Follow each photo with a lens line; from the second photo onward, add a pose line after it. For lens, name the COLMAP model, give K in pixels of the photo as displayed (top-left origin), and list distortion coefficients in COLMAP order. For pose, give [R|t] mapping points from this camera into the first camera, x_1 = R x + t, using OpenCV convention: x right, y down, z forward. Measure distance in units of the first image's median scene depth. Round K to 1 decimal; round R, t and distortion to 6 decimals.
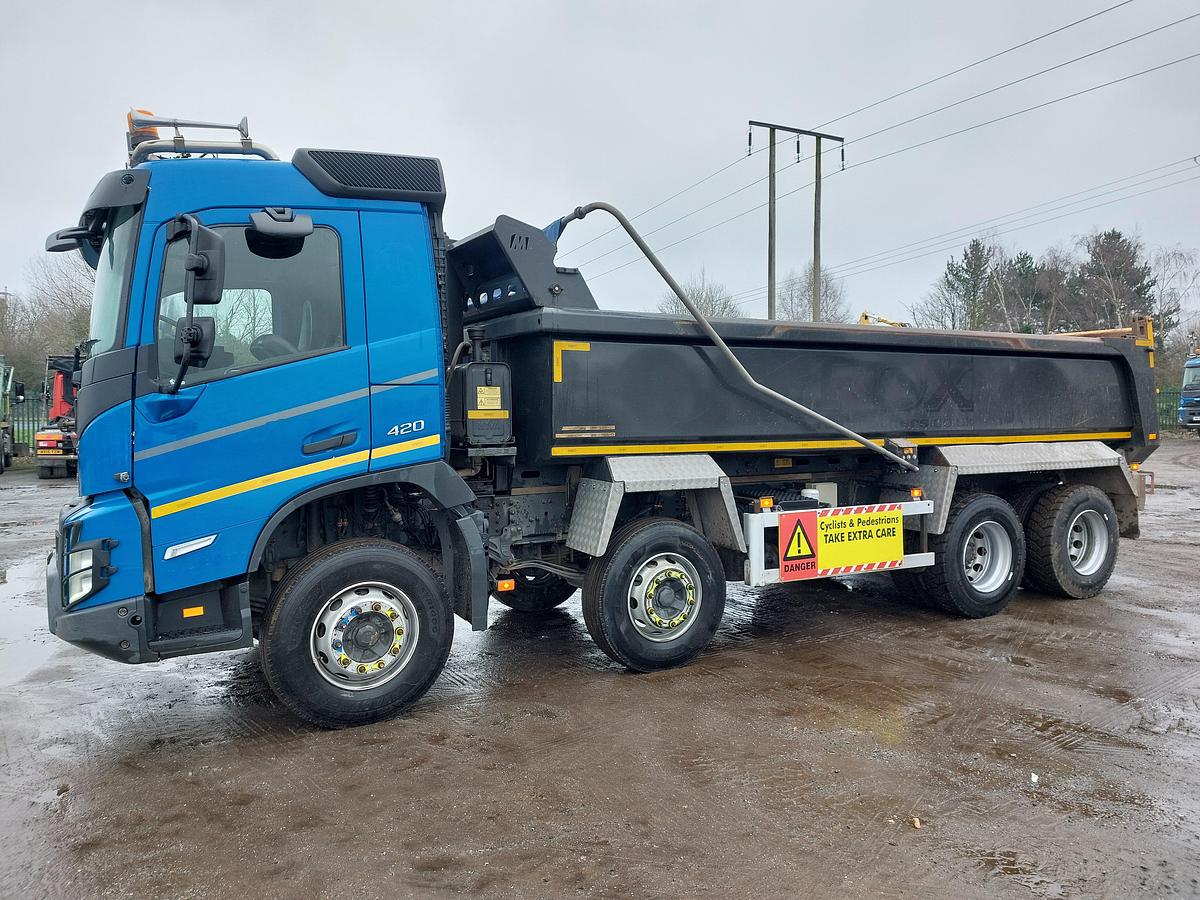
lens RADIAL K [[855.5, 0, 602.9], [0, 855.5, 437.2], [0, 0, 1]] dist [0.112923, -0.119041]
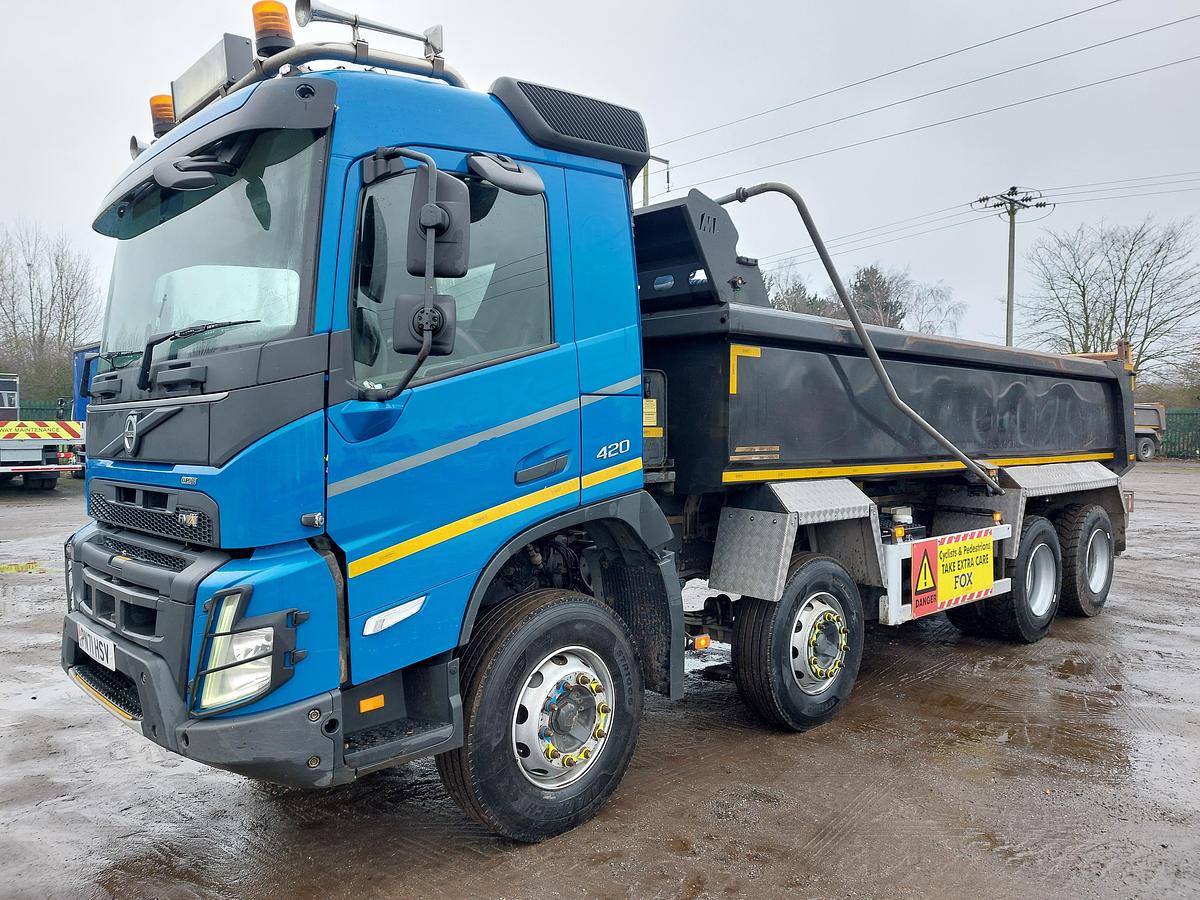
lens RADIAL K [[866.1, 0, 593.6], [0, 866.1, 456.0], [0, 0, 1]] dist [0.128496, -0.162369]
pose [[0.969344, 0.000197, 0.245707, -0.365597], [-0.000651, 0.999998, 0.001763, -0.004962], [-0.245706, -0.001869, 0.969342, 0.194228]]
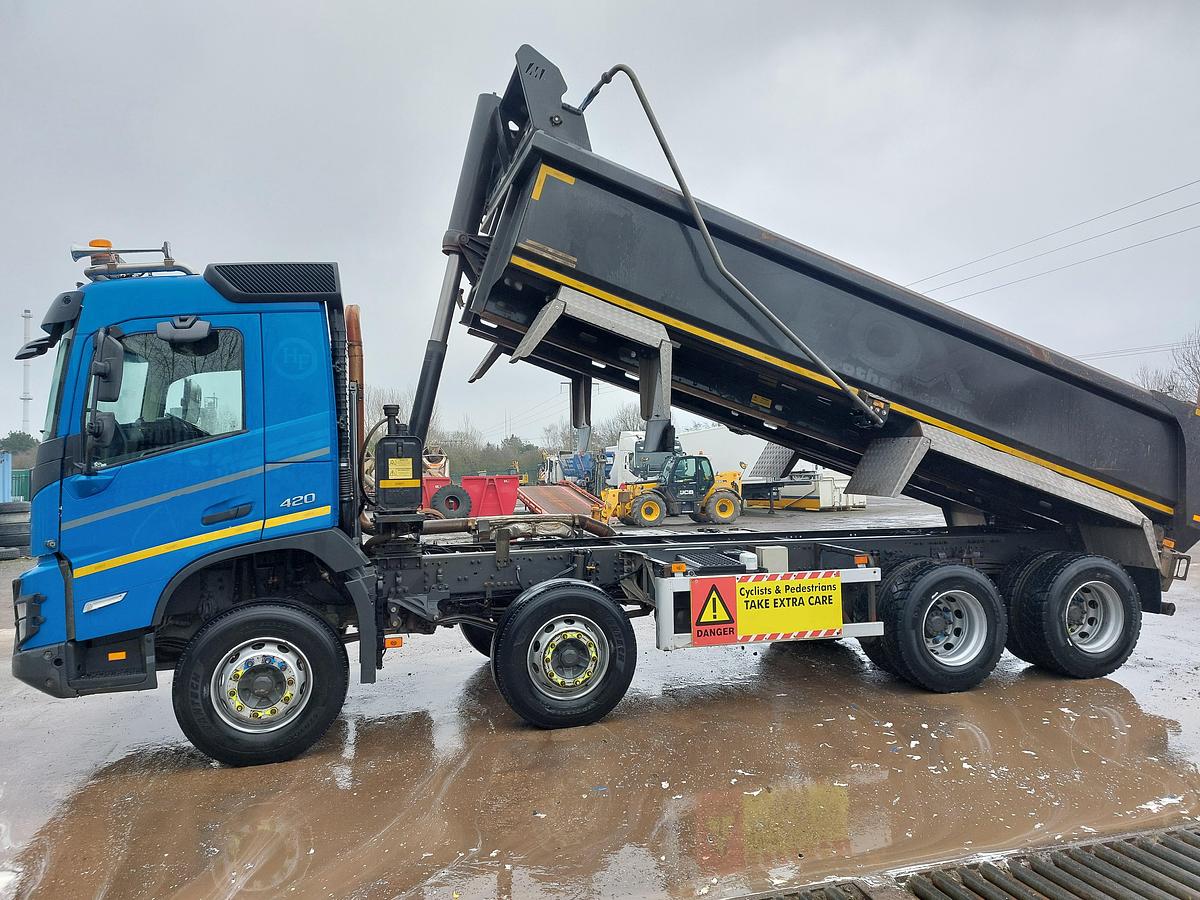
lens RADIAL K [[875.7, 0, 601.3], [0, 875.7, 442.6], [0, 0, 1]] dist [0.155692, -0.216842]
pose [[0.977593, -0.004927, -0.210448, 0.337862], [-0.001943, 0.999472, -0.032425, -0.040910], [0.210496, 0.032107, 0.977067, -0.051421]]
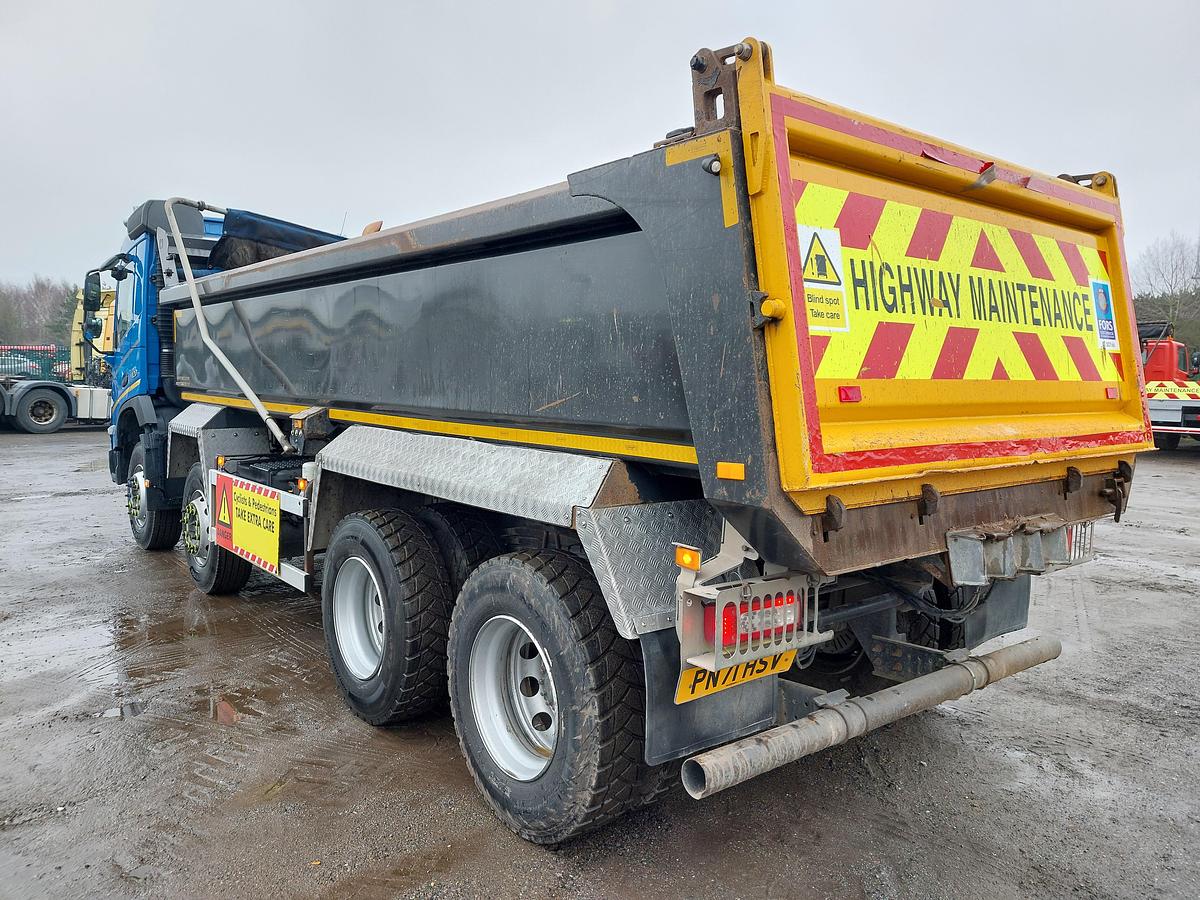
lens RADIAL K [[855.5, 0, 602.9], [0, 855.5, 437.2], [0, 0, 1]] dist [0.112923, -0.119041]
pose [[0.169526, 0.076736, -0.982534, 1.294348], [-0.050192, 0.996343, 0.069155, -0.042117], [0.984247, 0.037592, 0.172757, 1.319379]]
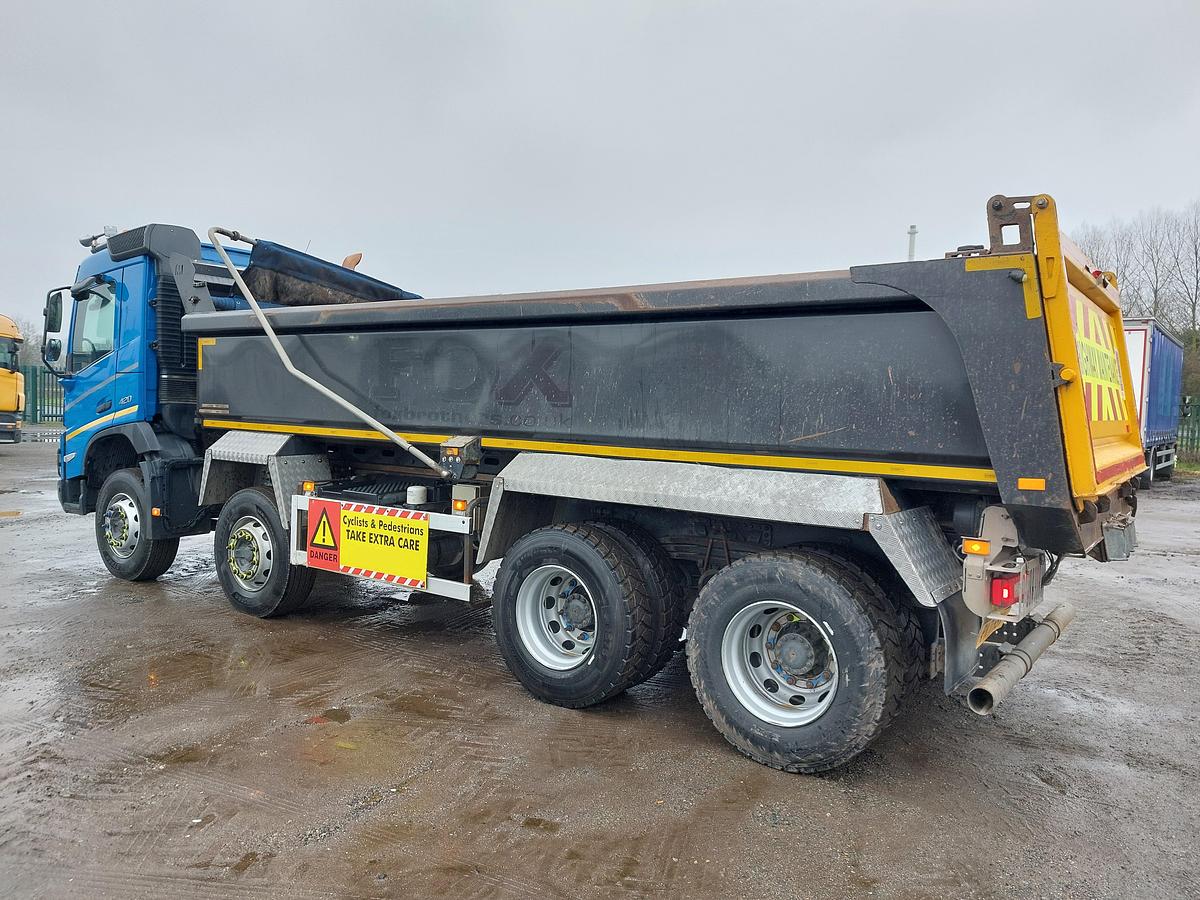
lens RADIAL K [[855.5, 0, 600.0], [0, 855.5, 450.0], [0, 0, 1]] dist [0.116355, -0.124001]
pose [[0.417478, 0.063377, -0.906474, 1.327979], [-0.059791, 0.997319, 0.042191, -0.032454], [0.906718, 0.036585, 0.420148, 0.925698]]
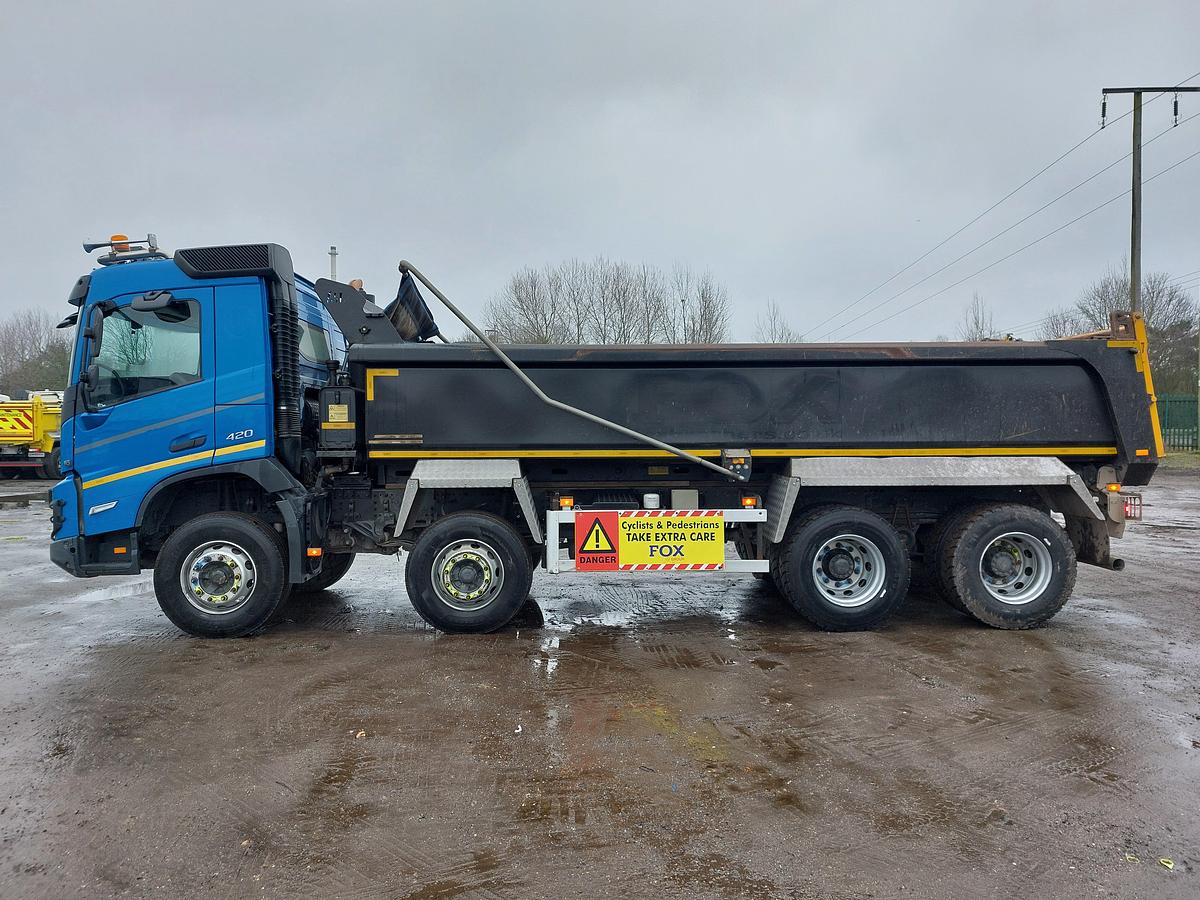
lens RADIAL K [[875.7, 0, 601.3], [0, 875.7, 442.6], [0, 0, 1]] dist [0.155692, -0.216842]
pose [[0.884975, 0.013899, -0.465431, 0.823051], [-0.013553, 0.999900, 0.004089, -0.010386], [0.465442, 0.002689, 0.885074, -0.028181]]
